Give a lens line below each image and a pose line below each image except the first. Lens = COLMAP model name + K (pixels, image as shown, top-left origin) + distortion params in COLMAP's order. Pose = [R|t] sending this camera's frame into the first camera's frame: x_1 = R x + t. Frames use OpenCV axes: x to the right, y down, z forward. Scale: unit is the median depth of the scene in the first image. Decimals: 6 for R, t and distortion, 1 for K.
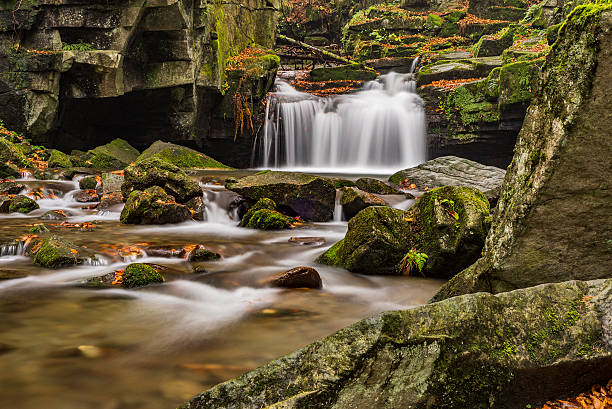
lens RADIAL K [[891.5, 0, 306.1], [0, 891.5, 204.9], [0, 0, 1]] dist [0.027842, 0.000000]
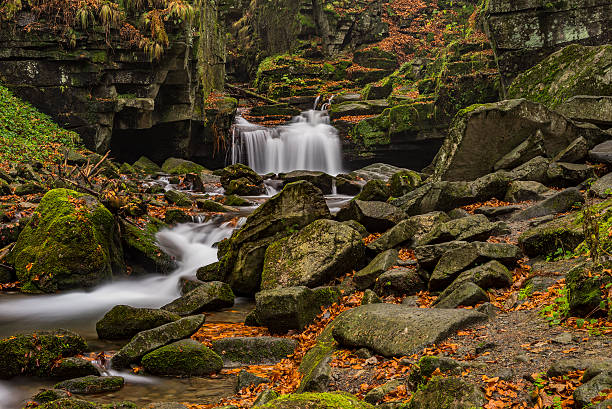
lens RADIAL K [[891.5, 0, 305.9], [0, 891.5, 203.8], [0, 0, 1]] dist [0.027842, 0.000000]
pose [[0.986349, -0.013407, 0.164121, -0.166292], [0.017815, 0.999518, -0.025411, 0.041503], [-0.163702, 0.027988, 0.986113, -0.444031]]
